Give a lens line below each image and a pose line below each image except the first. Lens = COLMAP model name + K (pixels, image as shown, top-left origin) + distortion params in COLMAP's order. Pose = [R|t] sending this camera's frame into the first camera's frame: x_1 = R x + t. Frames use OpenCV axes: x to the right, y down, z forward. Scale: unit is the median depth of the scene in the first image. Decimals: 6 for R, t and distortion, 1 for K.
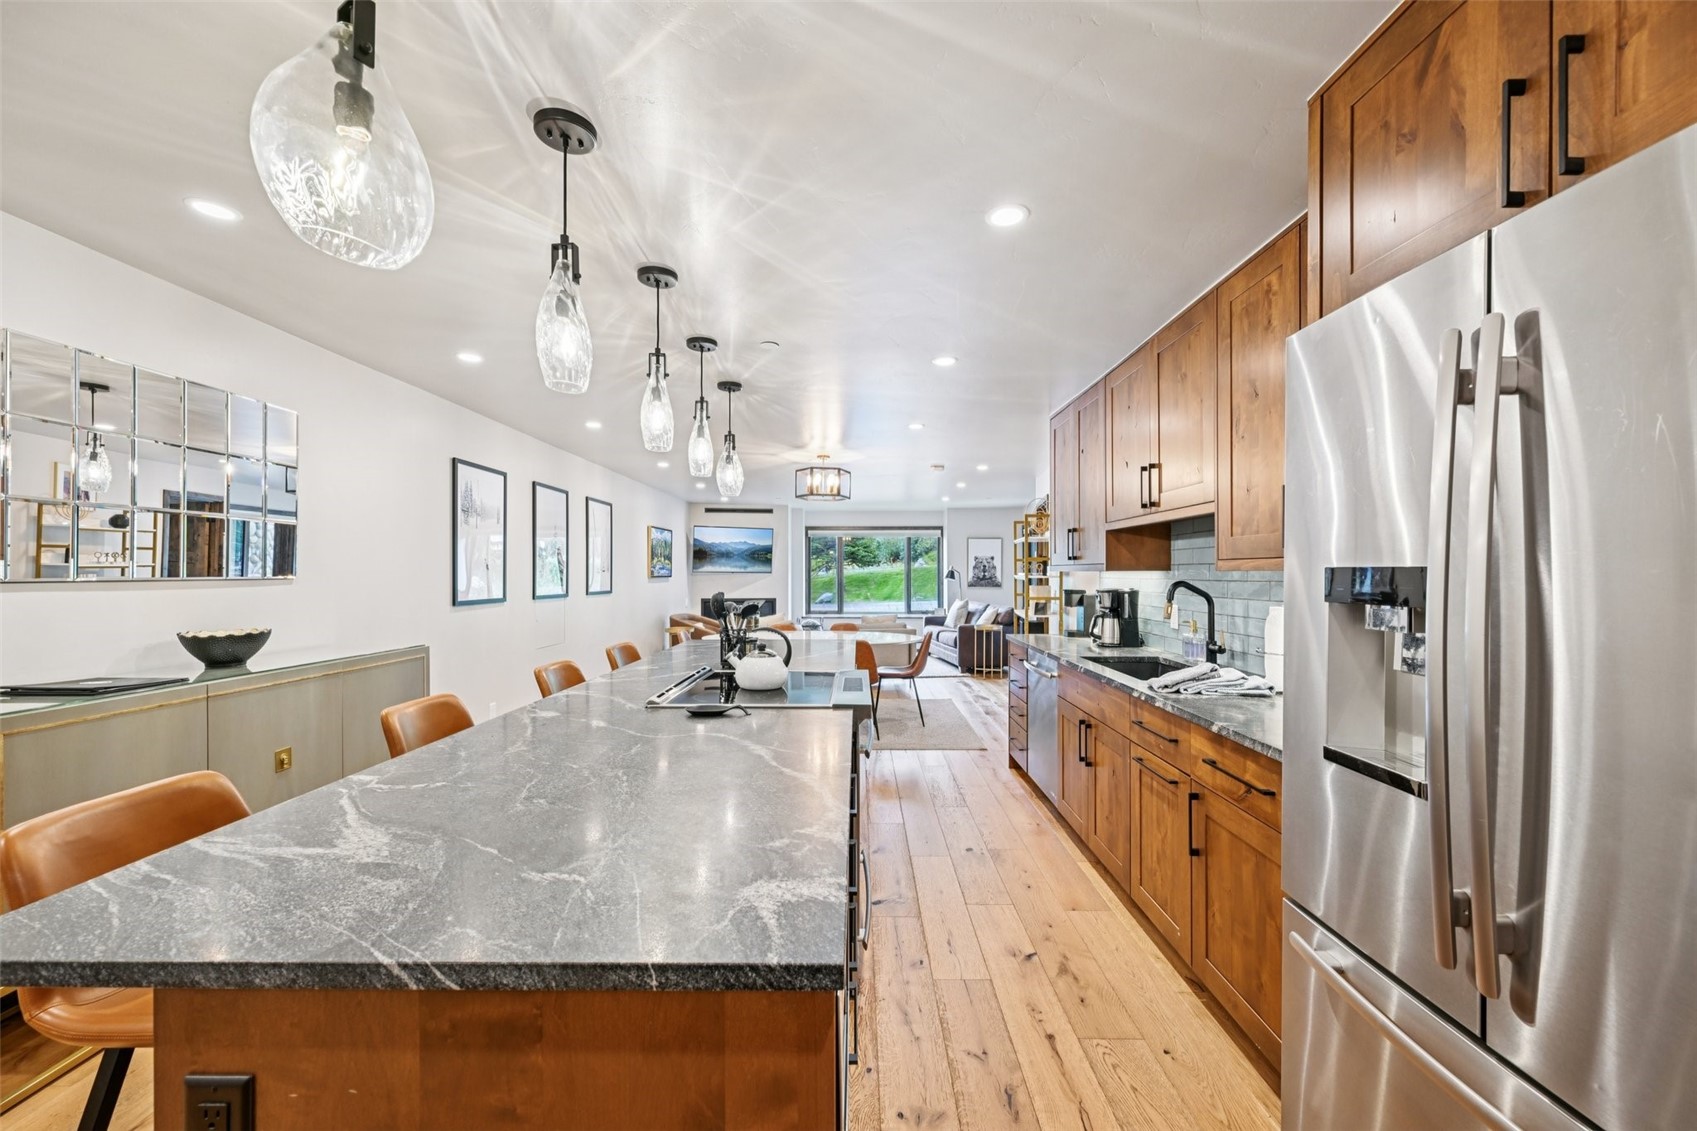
lens RADIAL K [[659.8, 0, 853.5], [0, 659.8, 569.9], [0, 0, 1]] dist [-0.001372, 0.000126]
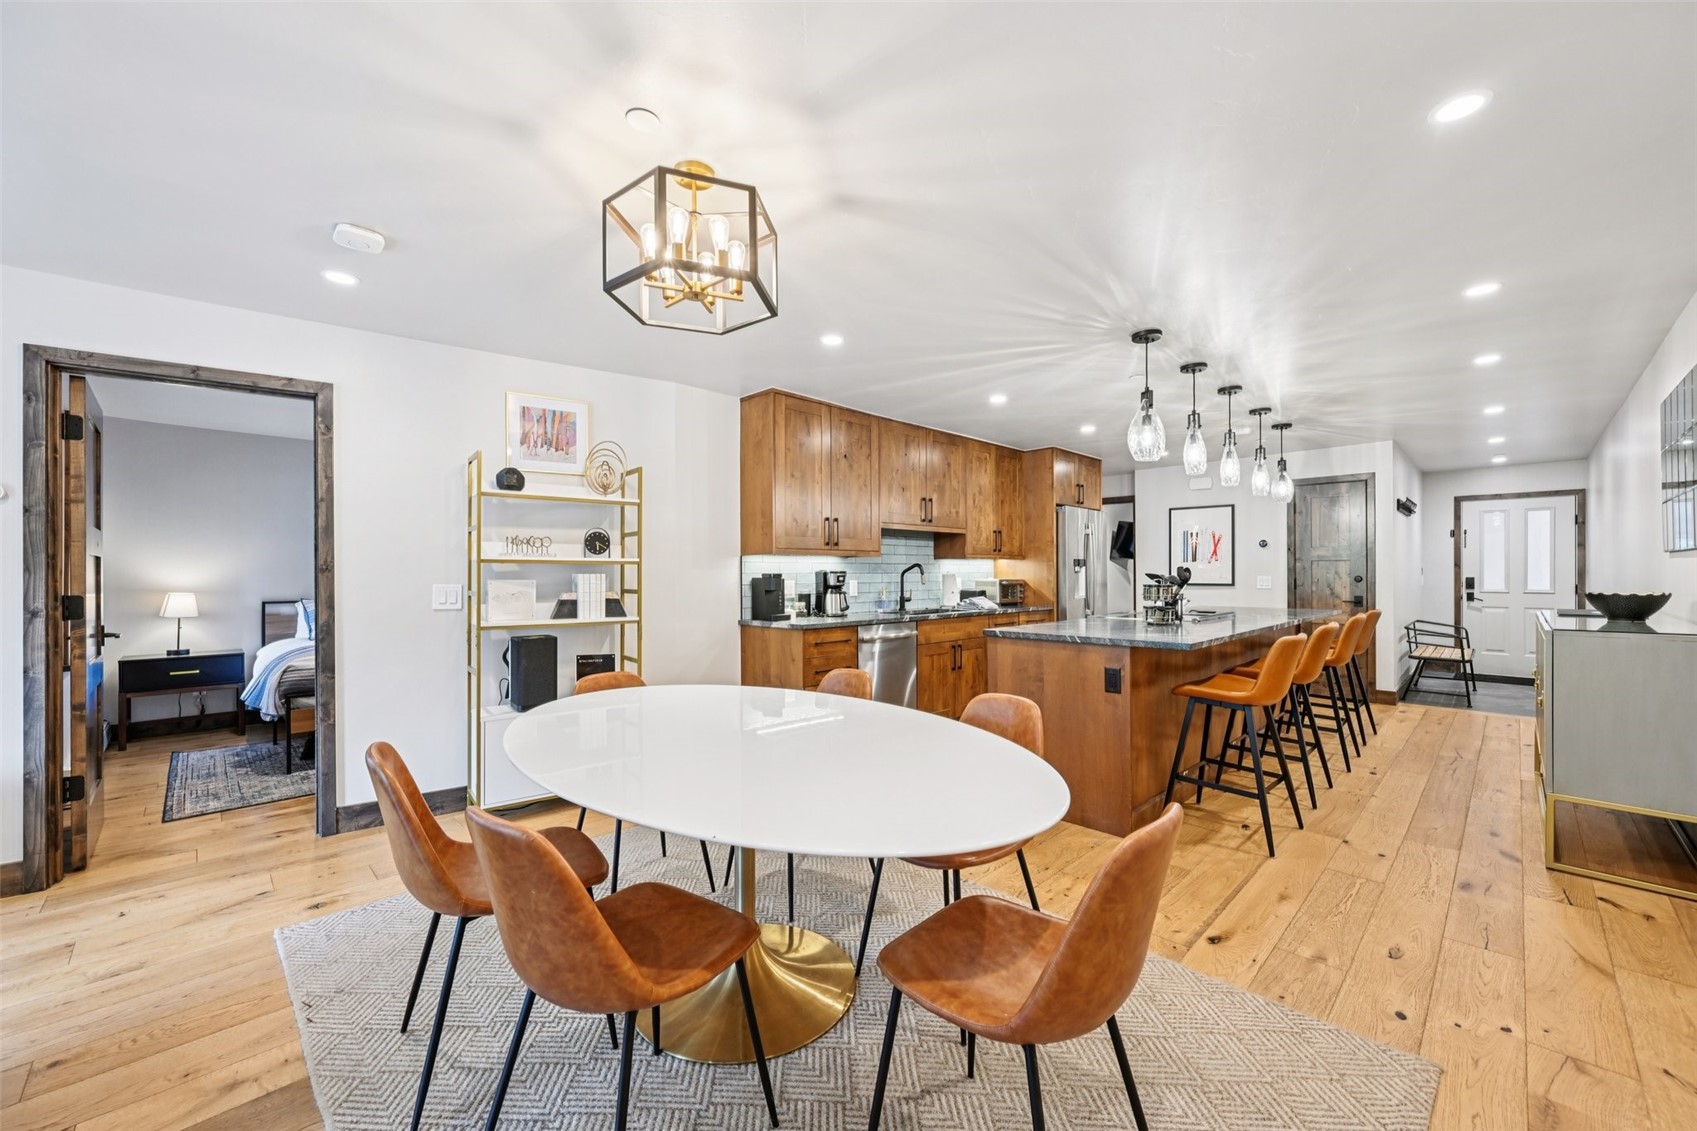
lens RADIAL K [[662.7, 0, 852.4], [0, 662.7, 572.7], [0, 0, 1]] dist [-0.001901, 0.000039]
pose [[-0.710627, 0.004284, 0.703556, -0.568818], [0.002332, 0.999990, -0.003734, 0.041393], [-0.703565, -0.001013, -0.710630, 2.059267]]
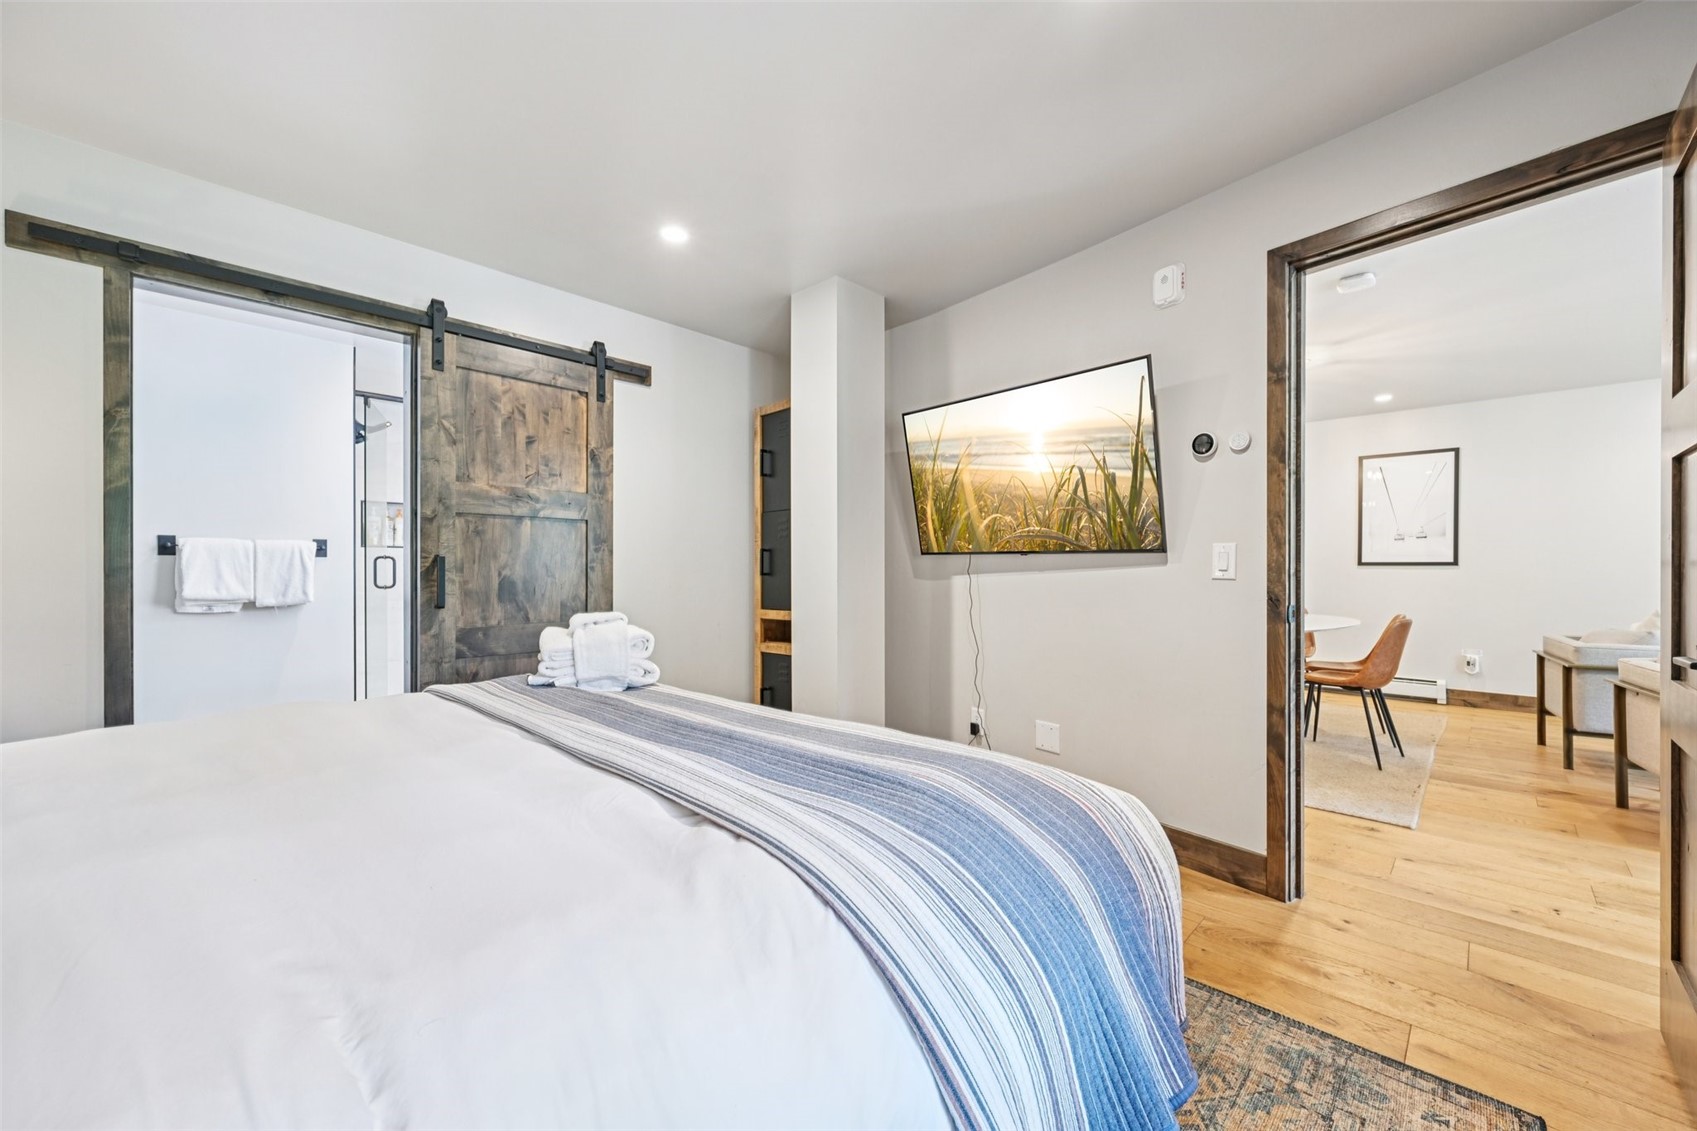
lens RADIAL K [[662.7, 0, 852.4], [0, 662.7, 572.7], [0, 0, 1]] dist [-0.001901, 0.000039]
pose [[-0.693023, 0.002605, -0.720911, 1.320268], [0.002051, 0.999997, 0.001643, 0.081114], [0.720913, -0.000340, -0.693026, 2.060024]]
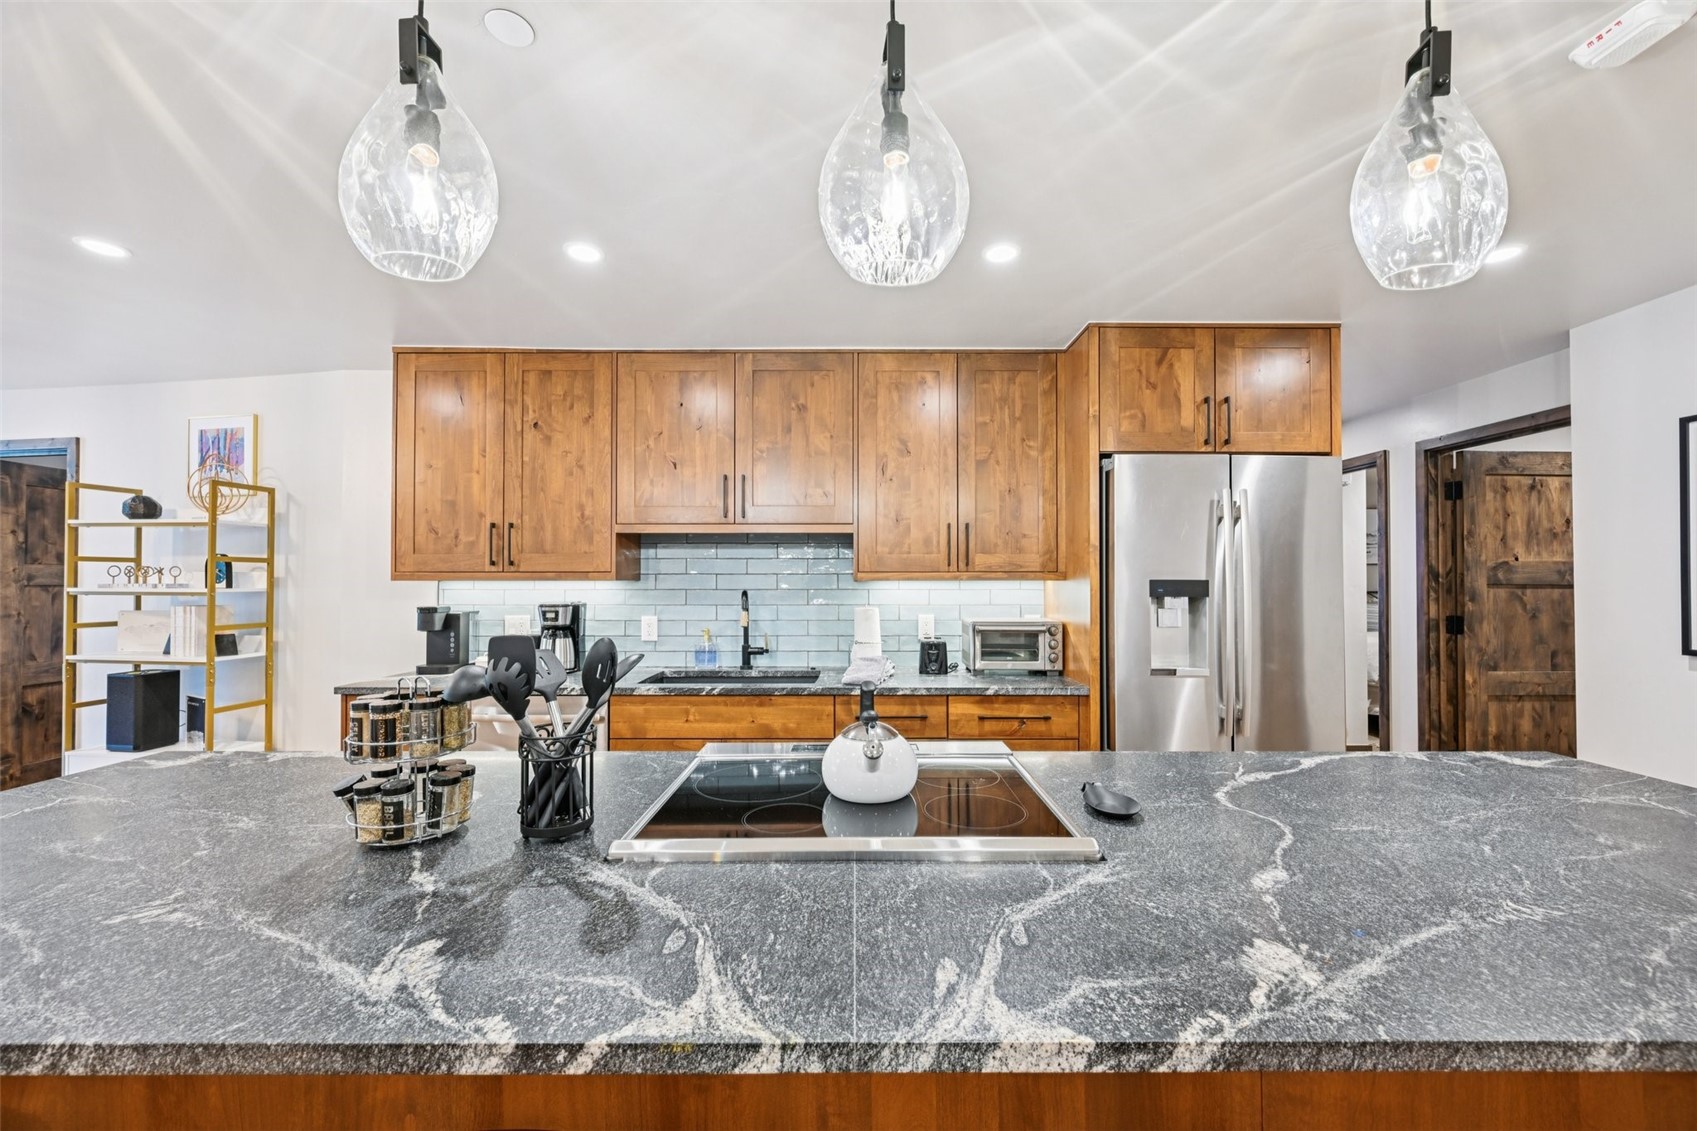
lens RADIAL K [[662.7, 0, 852.4], [0, 662.7, 572.7], [0, 0, 1]] dist [-0.001901, 0.000039]
pose [[-0.006461, 0.012820, 0.999897, -0.476907], [-0.003334, 0.999912, -0.012842, 0.001436], [-0.999974, -0.003416, -0.006418, 0.705783]]
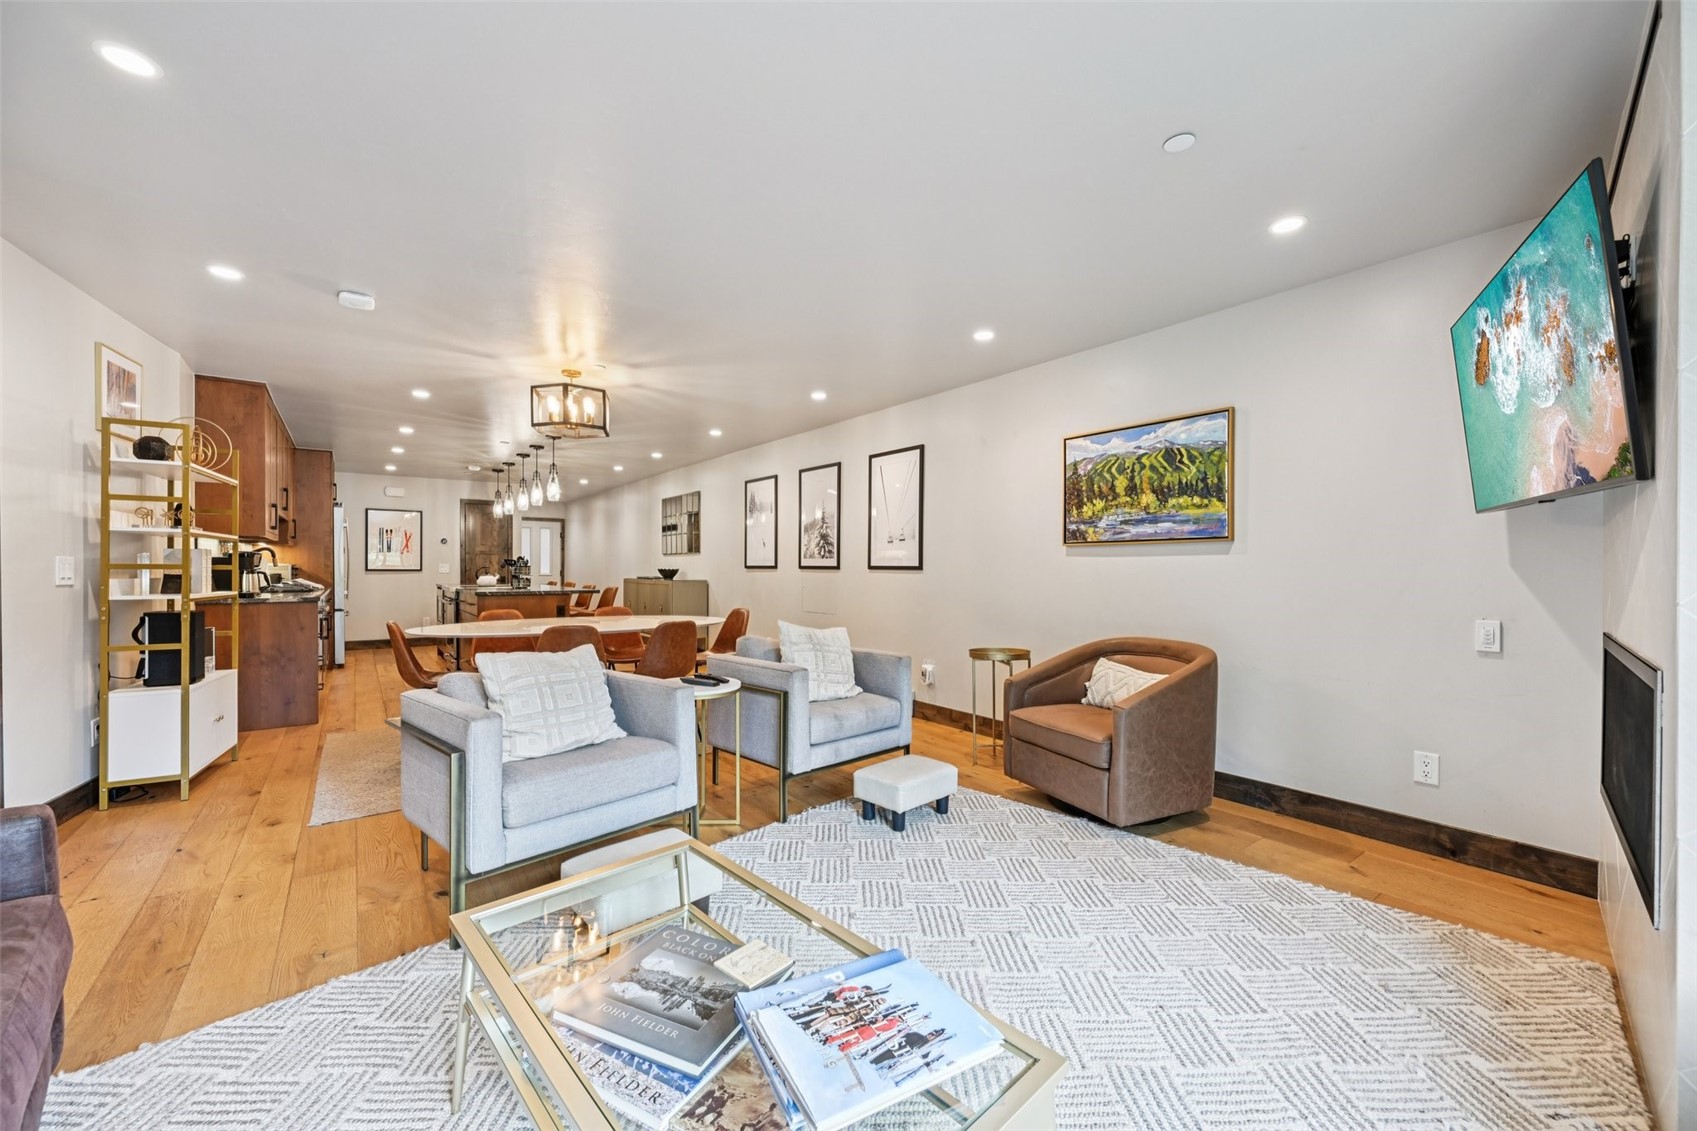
lens RADIAL K [[662.7, 0, 852.4], [0, 662.7, 572.7], [0, 0, 1]] dist [-0.001901, 0.000039]
pose [[-0.796783, 0.002684, -0.604259, 0.249538], [-0.000489, 0.999987, 0.005087, 0.069279], [0.604265, 0.004348, -0.796772, 3.061945]]
